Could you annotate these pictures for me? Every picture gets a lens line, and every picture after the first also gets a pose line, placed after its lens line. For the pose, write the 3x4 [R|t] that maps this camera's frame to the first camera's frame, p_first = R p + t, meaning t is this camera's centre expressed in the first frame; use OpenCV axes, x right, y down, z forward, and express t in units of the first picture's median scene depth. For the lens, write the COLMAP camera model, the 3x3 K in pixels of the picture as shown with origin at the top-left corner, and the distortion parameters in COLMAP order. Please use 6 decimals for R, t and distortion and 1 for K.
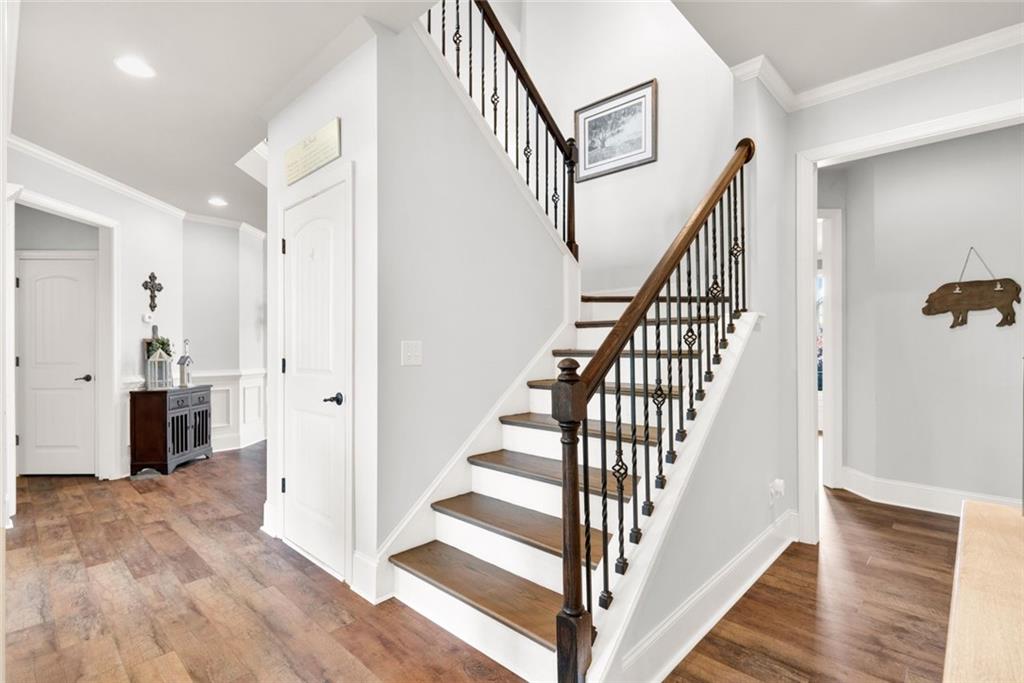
lens RADIAL K [[486.3, 0, 510.6], [0, 486.3, 342.1], [0, 0, 1]] dist [-0.000815, -0.000019]
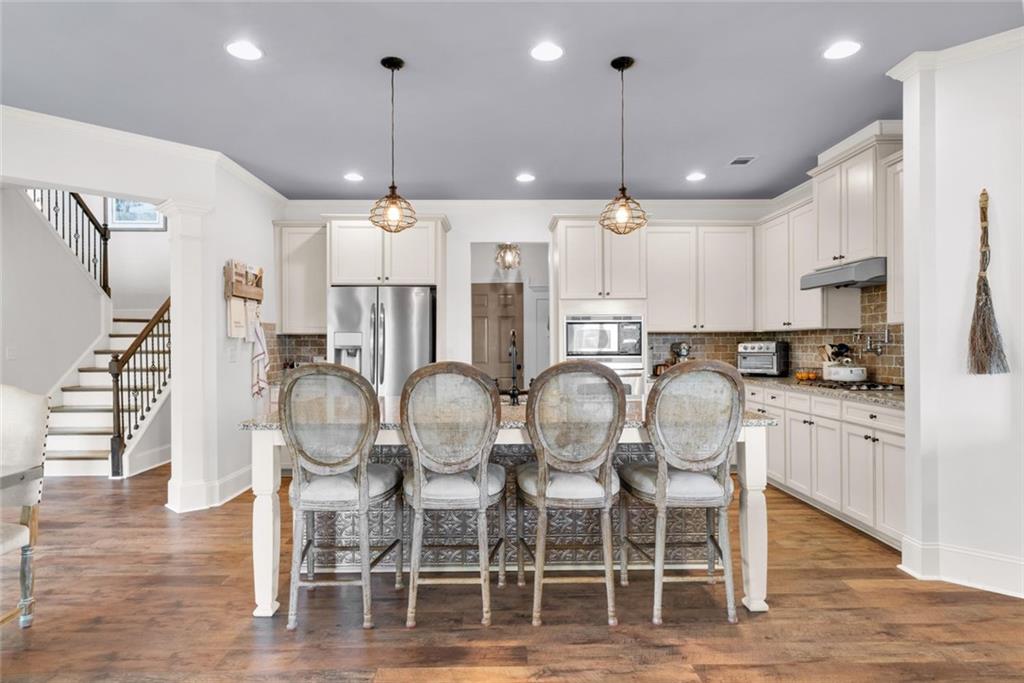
lens RADIAL K [[570.4, 0, 510.9], [0, 570.4, 339.0], [0, 0, 1]] dist [-0.022254, -0.000408]
pose [[0.707359, -0.004972, 0.706837, -0.271625], [-0.000609, 0.999971, 0.007644, -0.039132], [-0.706854, -0.005838, 0.707335, -1.419725]]
